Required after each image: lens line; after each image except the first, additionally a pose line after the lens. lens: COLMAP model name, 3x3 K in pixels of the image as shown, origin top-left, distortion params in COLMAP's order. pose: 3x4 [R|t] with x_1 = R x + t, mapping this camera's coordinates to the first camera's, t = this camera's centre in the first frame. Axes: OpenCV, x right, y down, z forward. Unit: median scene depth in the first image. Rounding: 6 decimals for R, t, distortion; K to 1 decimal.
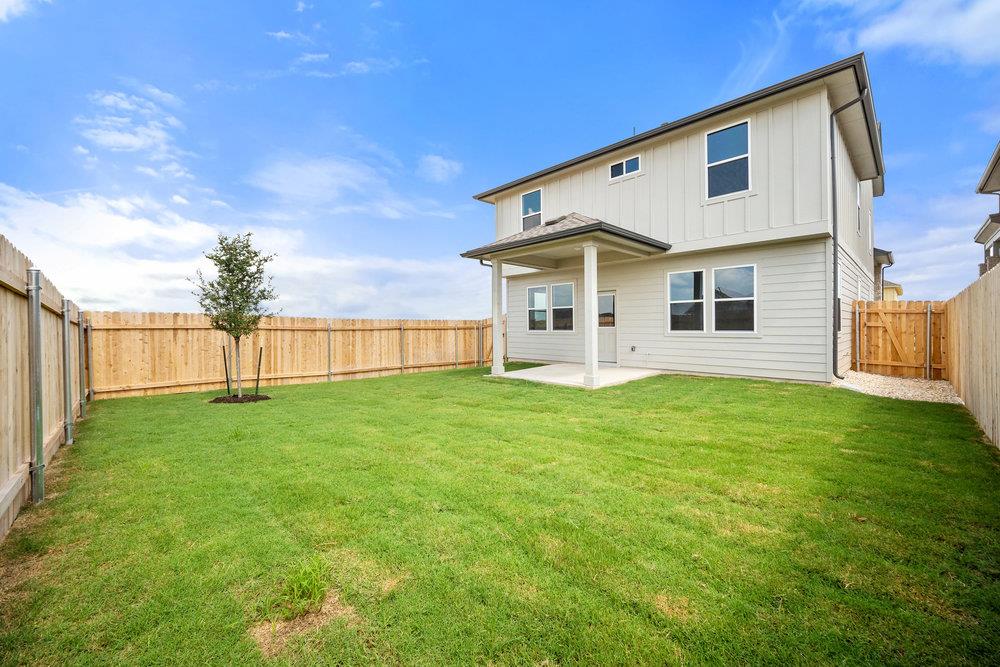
lens RADIAL K [[397.6, 0, 502.0], [0, 397.6, 331.2], [0, 0, 1]] dist [-0.002820, -0.000867]
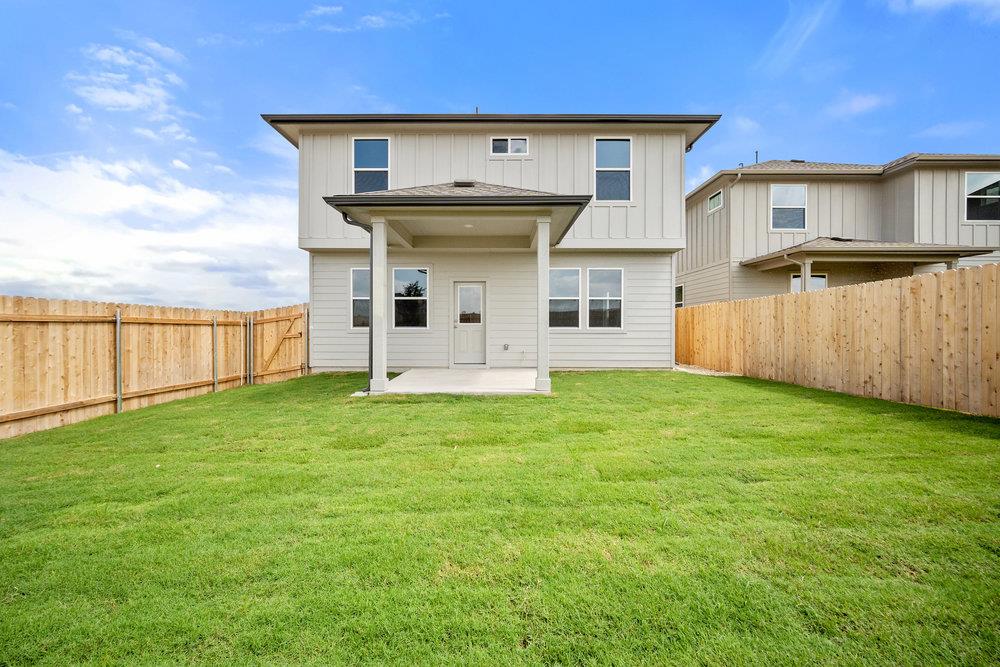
lens RADIAL K [[397.6, 0, 499.2], [0, 397.6, 331.1], [0, 0, 1]] dist [-0.002820, -0.000867]
pose [[0.692826, 0.002634, 0.721100, -0.278407], [0.004600, 0.999957, -0.008072, 0.011848], [-0.721091, 0.008910, 0.692784, 0.310253]]
